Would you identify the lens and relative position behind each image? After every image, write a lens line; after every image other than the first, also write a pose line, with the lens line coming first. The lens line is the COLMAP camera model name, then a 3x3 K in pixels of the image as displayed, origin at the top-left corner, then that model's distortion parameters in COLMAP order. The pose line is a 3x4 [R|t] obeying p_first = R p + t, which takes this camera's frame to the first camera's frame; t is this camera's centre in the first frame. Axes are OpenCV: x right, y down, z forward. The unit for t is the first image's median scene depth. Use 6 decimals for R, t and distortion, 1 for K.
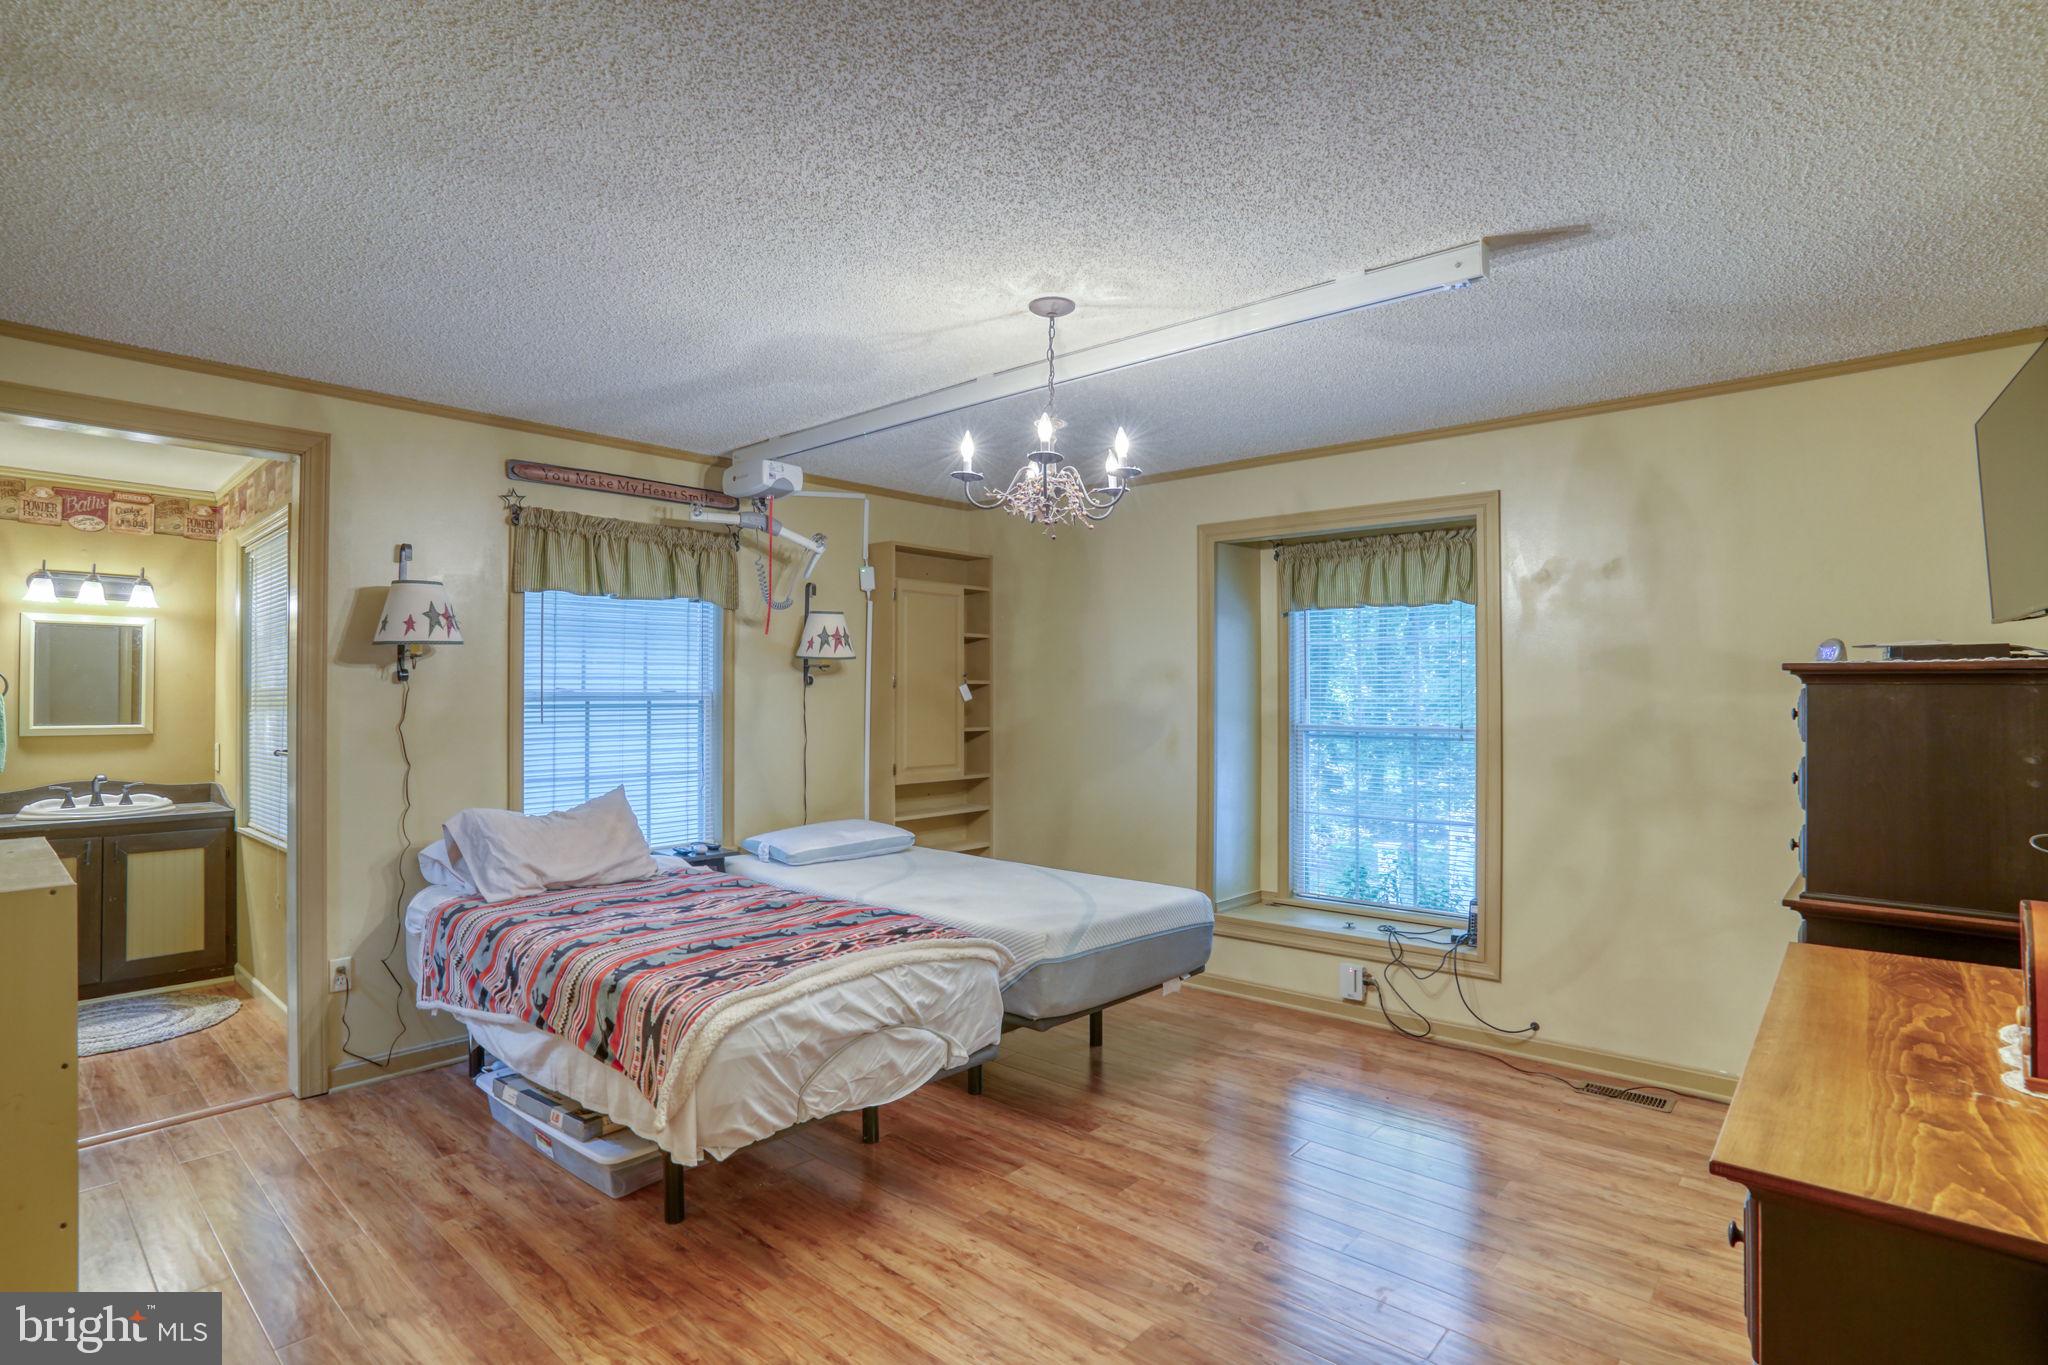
lens RADIAL K [[1025.6, 0, 1024.0], [0, 1025.6, 682.5], [0, 0, 1]] dist [-0.069969, 0.031611]
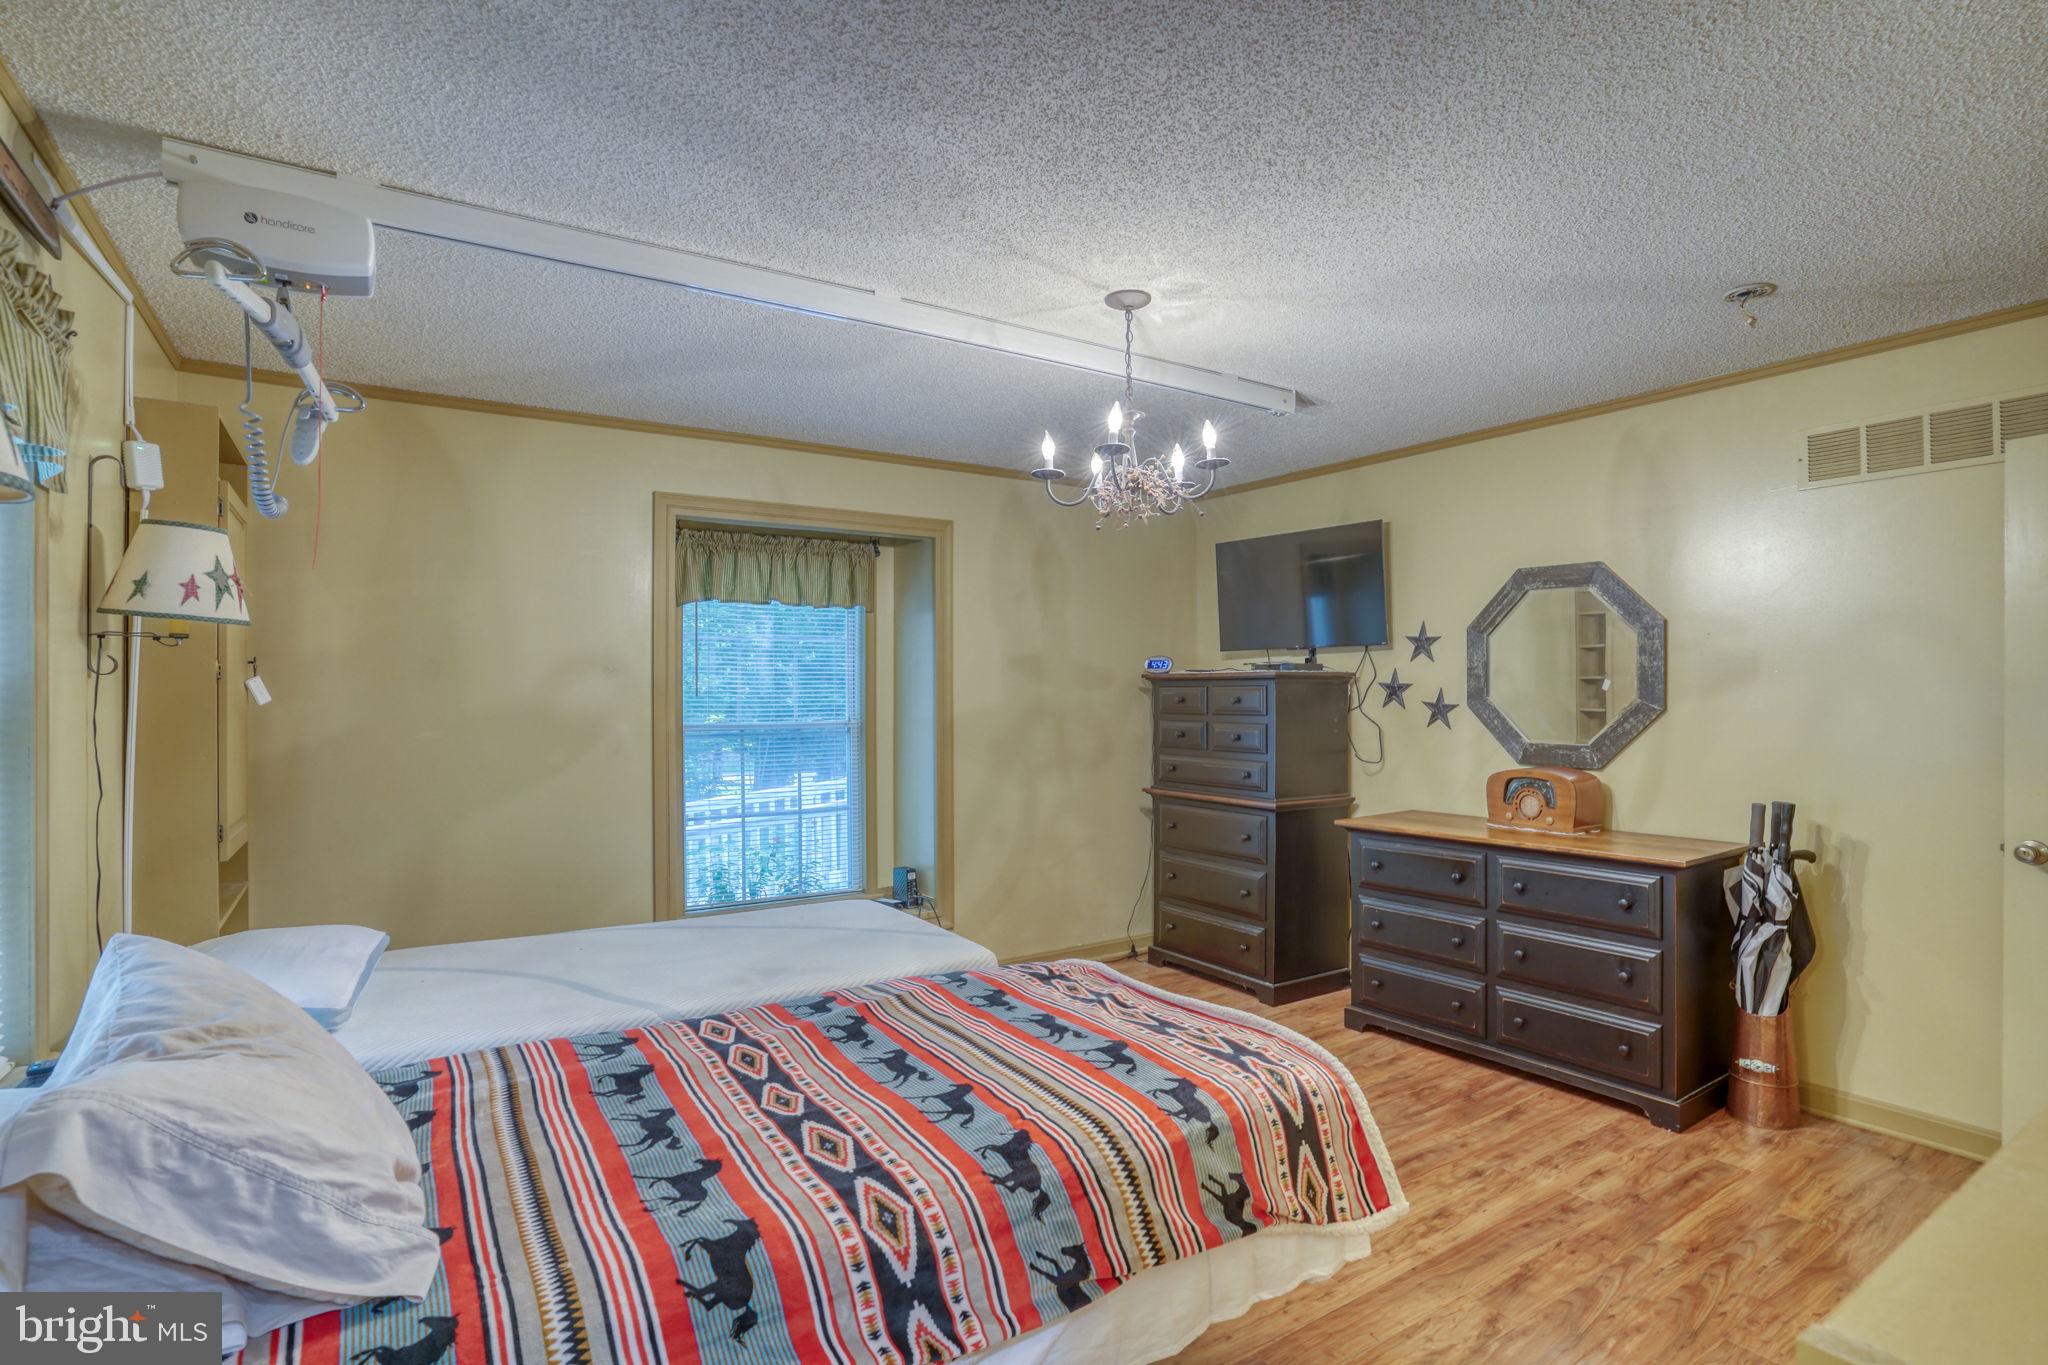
lens RADIAL K [[1025.6, 0, 1024.0], [0, 1025.6, 682.5], [0, 0, 1]] dist [-0.069969, 0.031611]
pose [[0.247421, 0.006139, 0.968889, -0.775521], [-0.005346, 0.999973, -0.004971, 0.008470], [-0.968893, -0.003949, 0.247447, 0.685756]]
